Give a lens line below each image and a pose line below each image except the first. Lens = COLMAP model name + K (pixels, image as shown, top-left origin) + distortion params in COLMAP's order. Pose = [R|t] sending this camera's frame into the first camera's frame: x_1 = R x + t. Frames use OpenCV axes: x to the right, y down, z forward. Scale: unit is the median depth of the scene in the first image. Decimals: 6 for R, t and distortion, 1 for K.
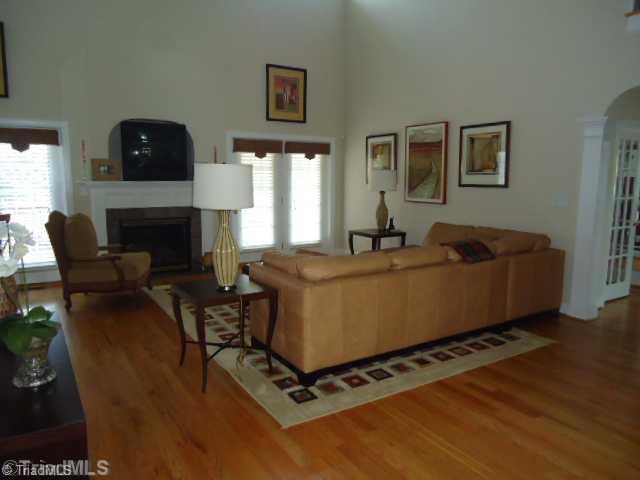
lens RADIAL K [[475.6, 0, 320.0], [0, 475.6, 238.7], [0, 0, 1]] dist [-0.000269, -0.001944]
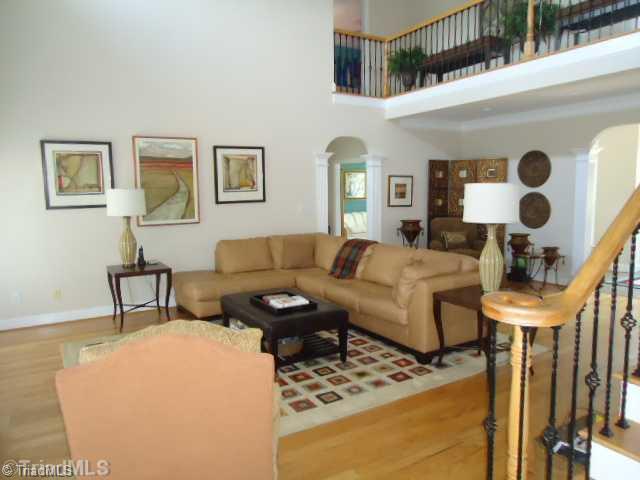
lens RADIAL K [[475.6, 0, 319.8], [0, 475.6, 241.6], [0, 0, 1]] dist [-0.000269, -0.001944]
pose [[-0.011730, -0.114753, 0.993325, -0.707498], [0.153390, 0.981429, 0.115190, -0.109252], [-0.988096, 0.153717, 0.006090, 0.752824]]
